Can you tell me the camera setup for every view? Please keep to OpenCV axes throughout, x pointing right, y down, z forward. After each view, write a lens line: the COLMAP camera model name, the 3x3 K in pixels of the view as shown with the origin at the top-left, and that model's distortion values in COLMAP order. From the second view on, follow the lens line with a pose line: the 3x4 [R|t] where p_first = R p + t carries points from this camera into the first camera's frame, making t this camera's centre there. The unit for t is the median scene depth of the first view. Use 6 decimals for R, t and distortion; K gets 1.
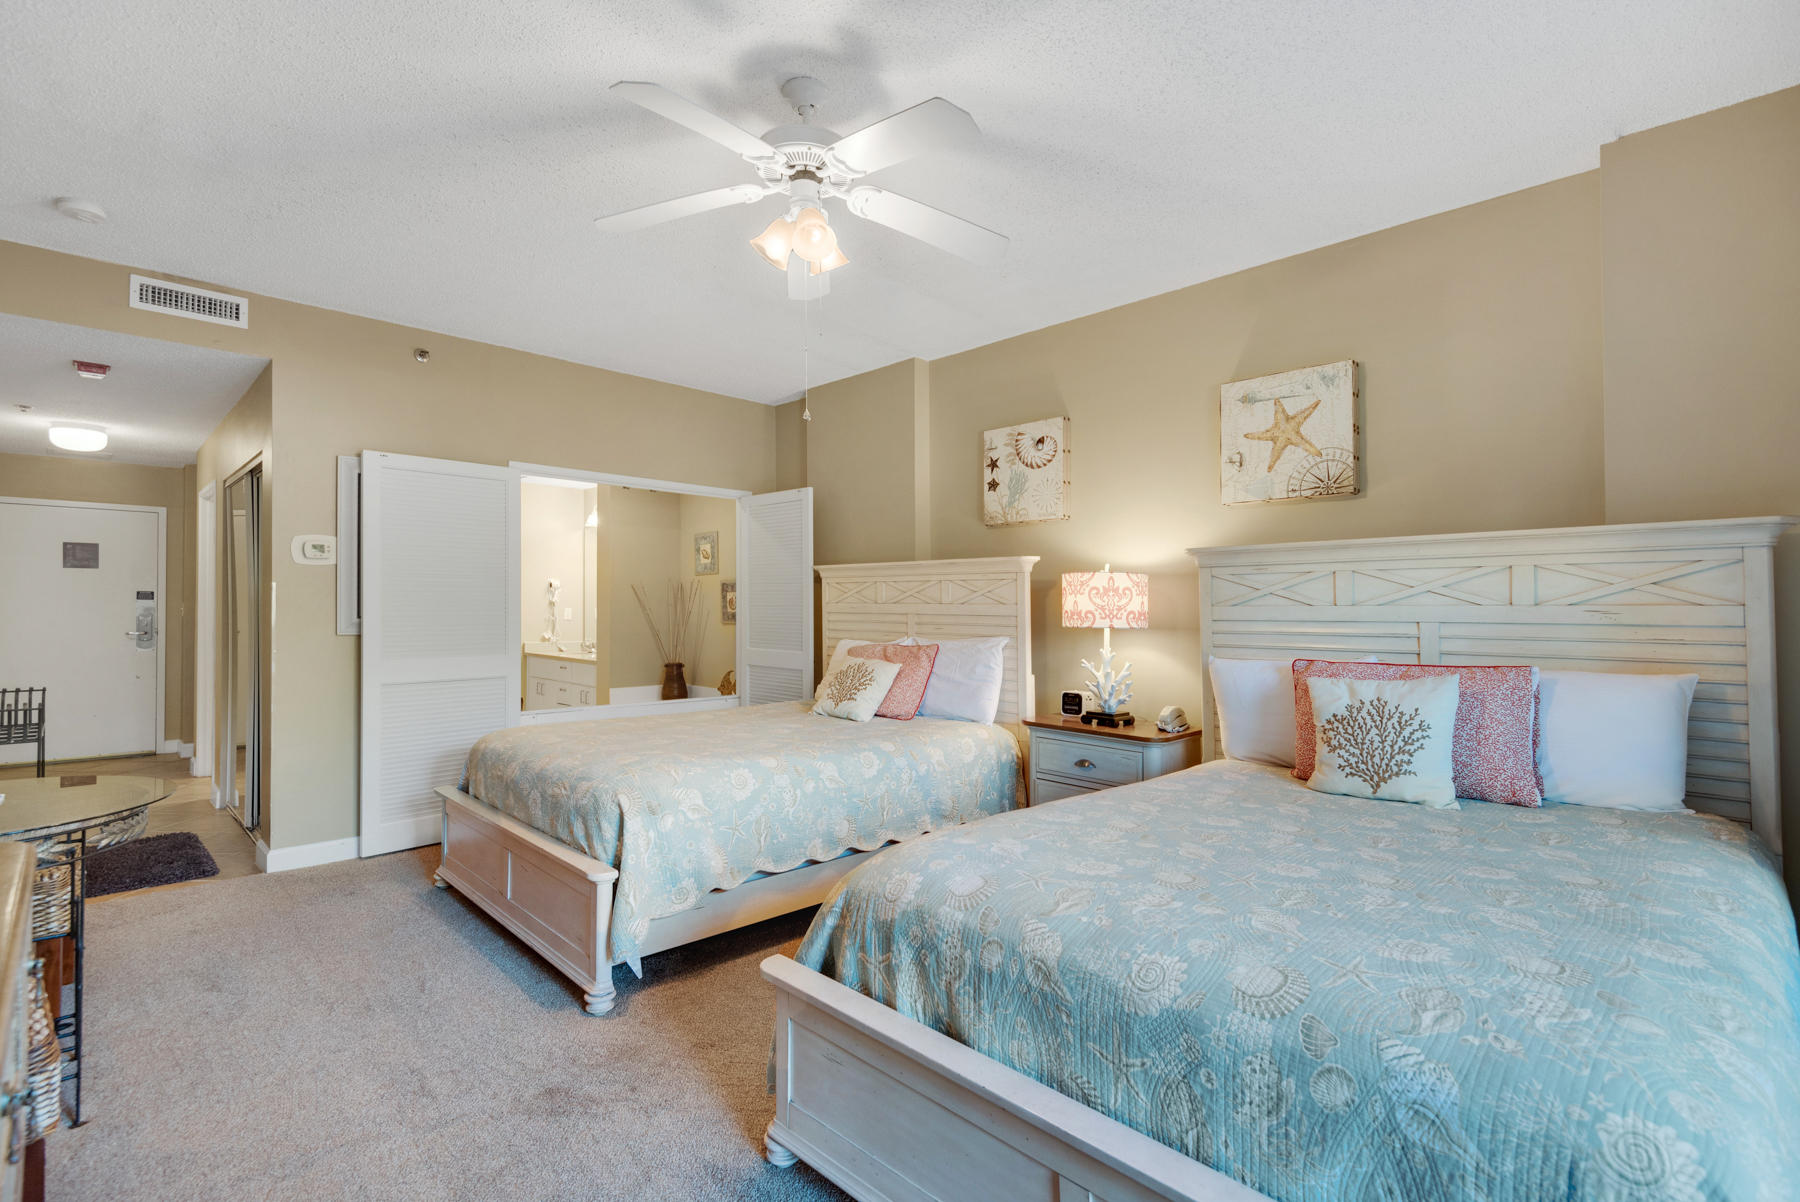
lens RADIAL K [[822.6, 0, 896.6], [0, 822.6, 597.2], [0, 0, 1]] dist [0.047800, -0.027931]
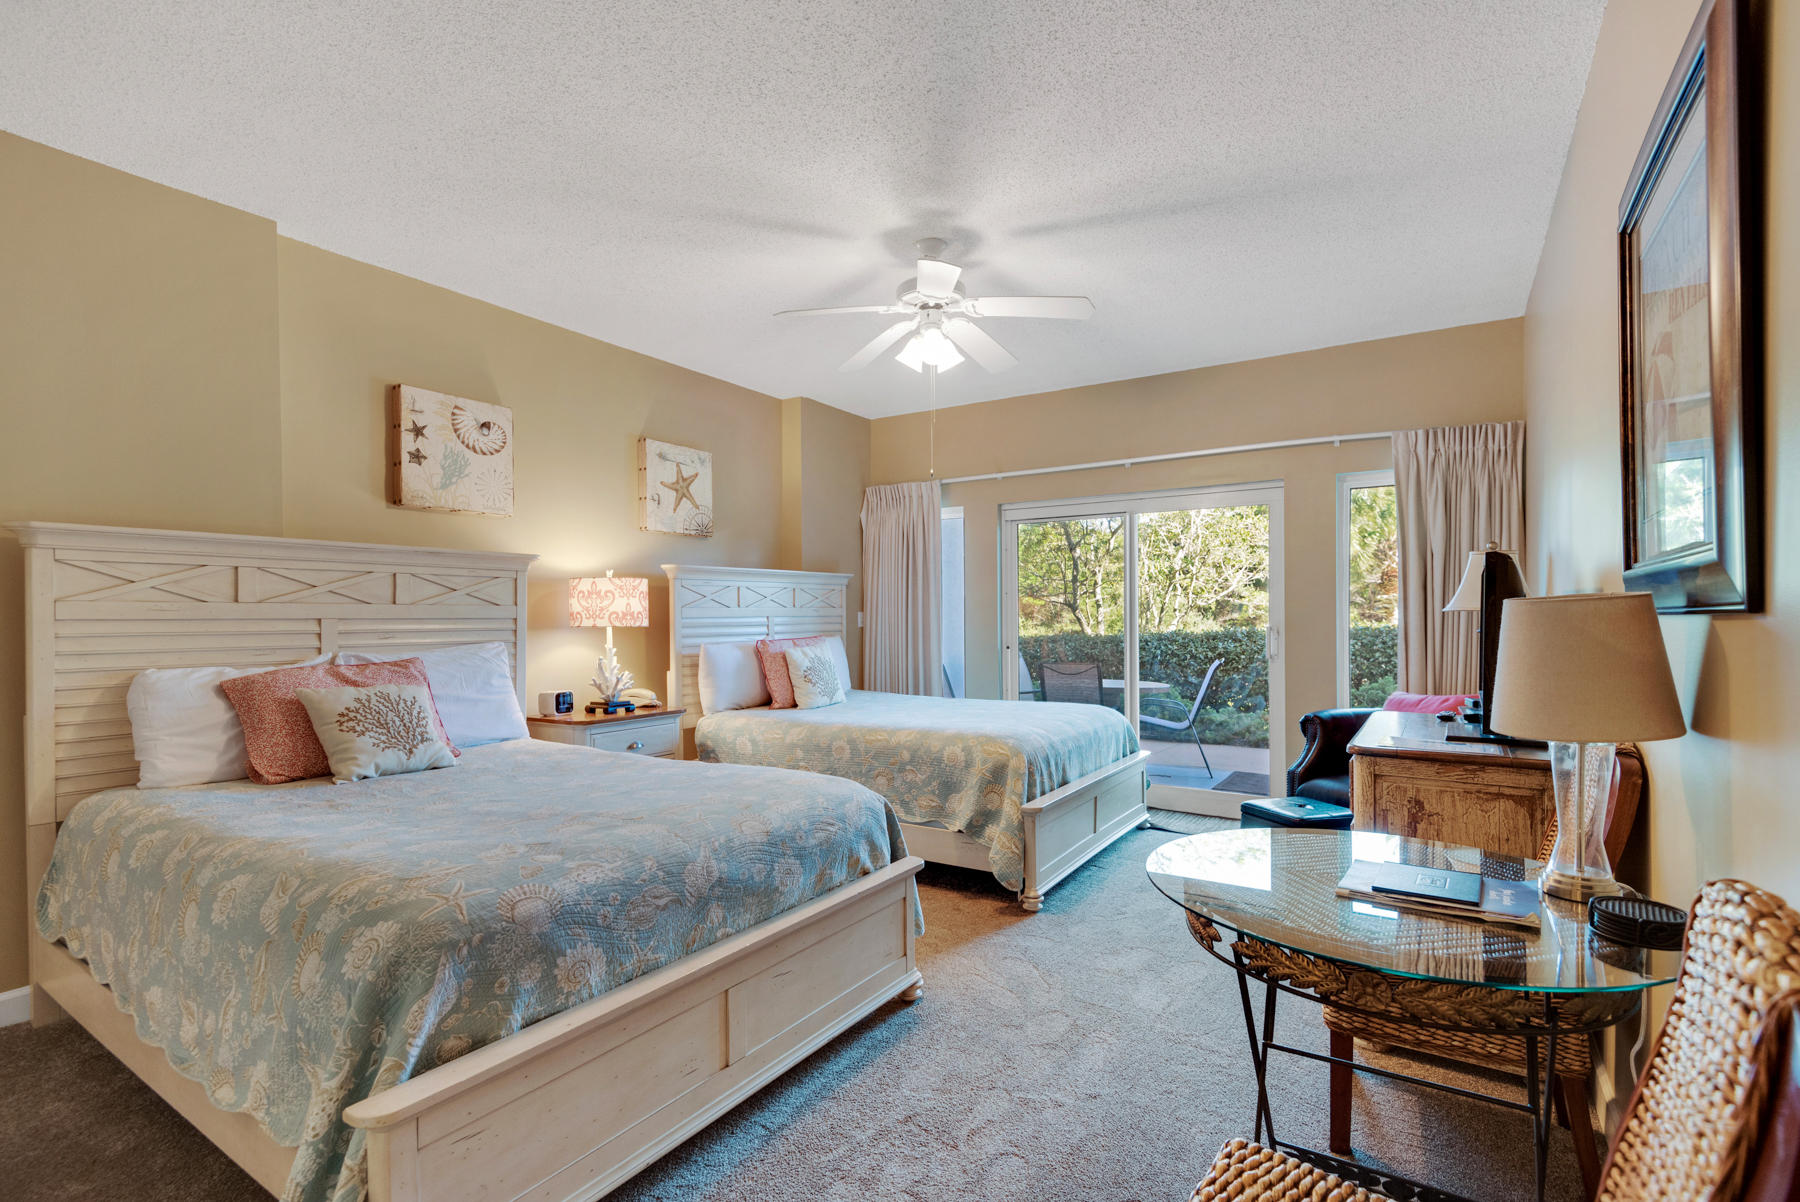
lens RADIAL K [[822.6, 0, 896.6], [0, 822.6, 597.2], [0, 0, 1]] dist [0.047800, -0.027931]
pose [[-0.213179, 0.009576, 0.976966, -0.918373], [-0.015093, 0.999800, -0.013093, 0.005628], [-0.976896, -0.017536, -0.212992, 0.843461]]
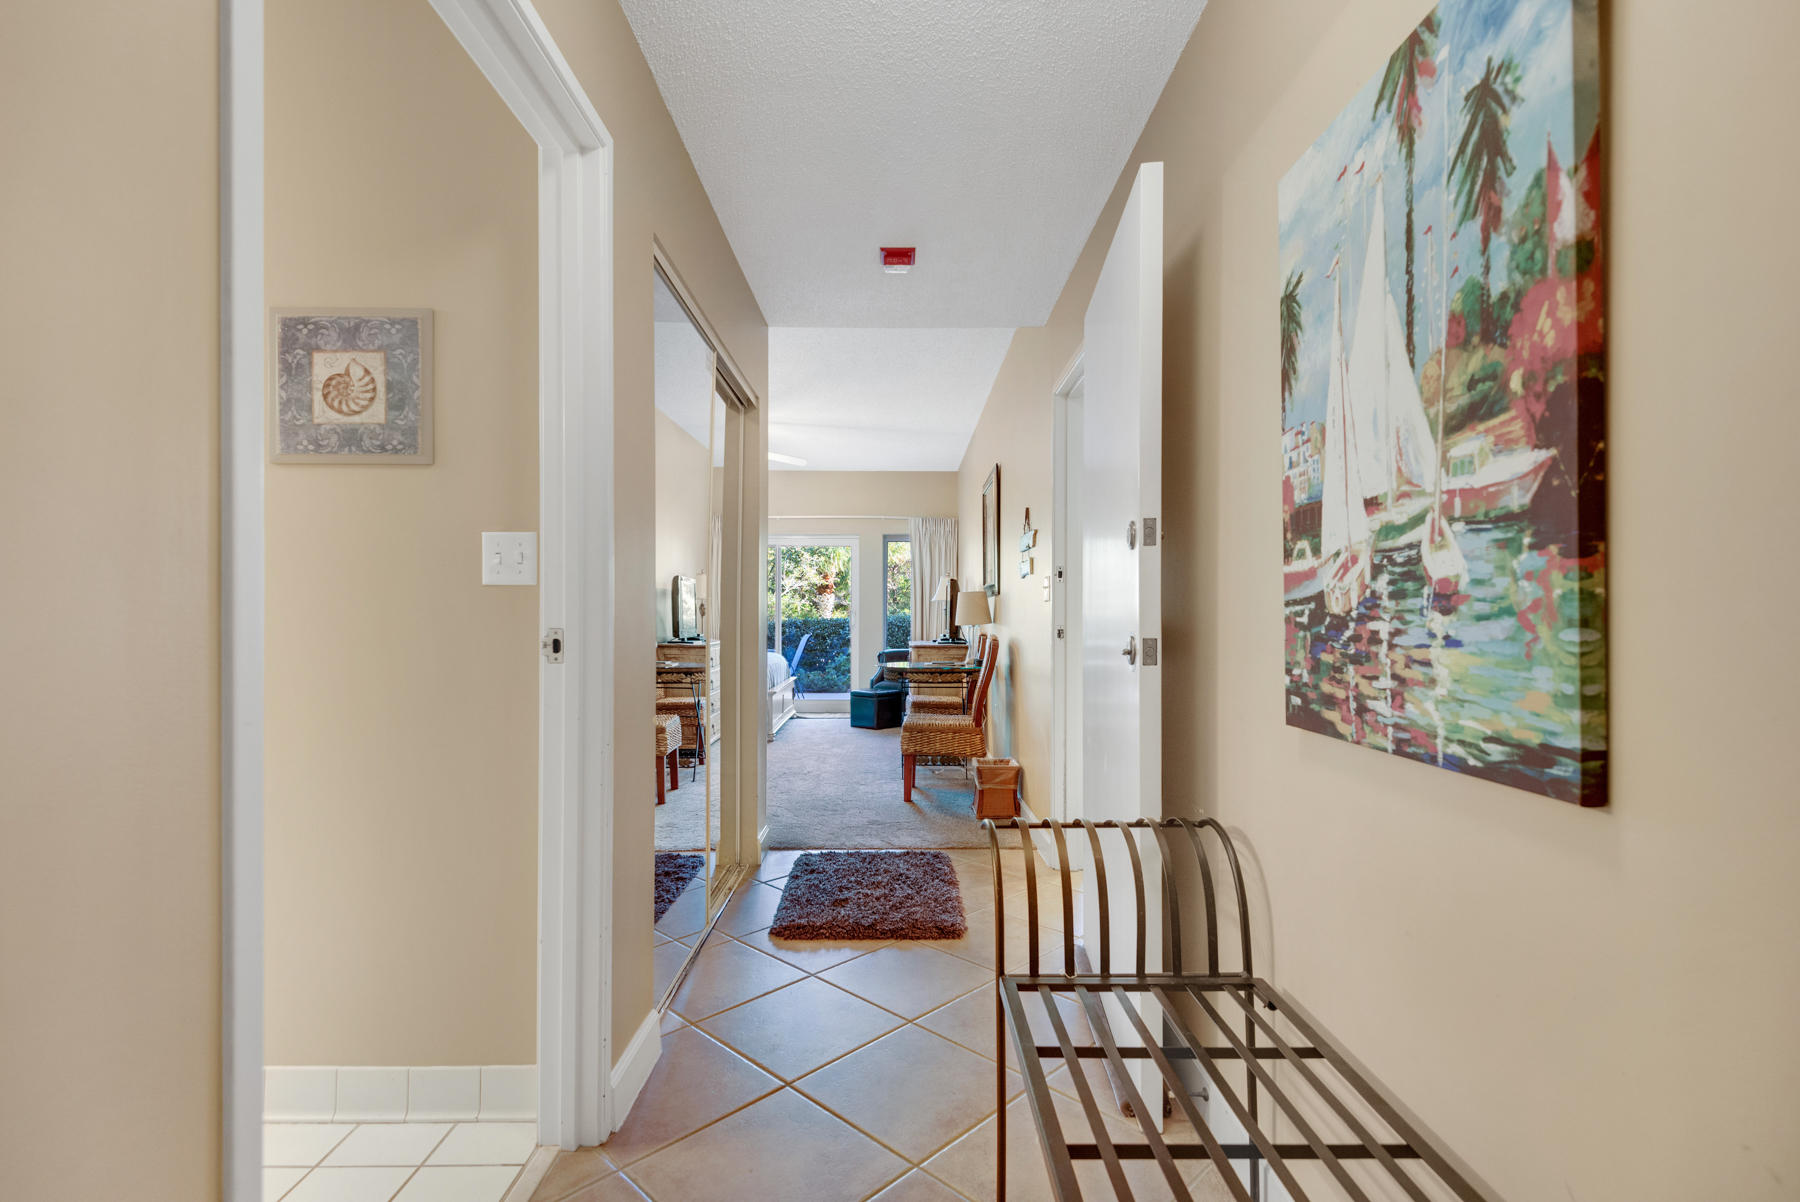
lens RADIAL K [[822.6, 0, 896.6], [0, 822.6, 597.2], [0, 0, 1]] dist [0.047800, -0.027931]
pose [[-0.712373, 0.006088, 0.701775, -1.596051], [-0.009176, 0.999796, -0.017988, 0.035347], [-0.701741, -0.019254, -0.712172, 1.655158]]
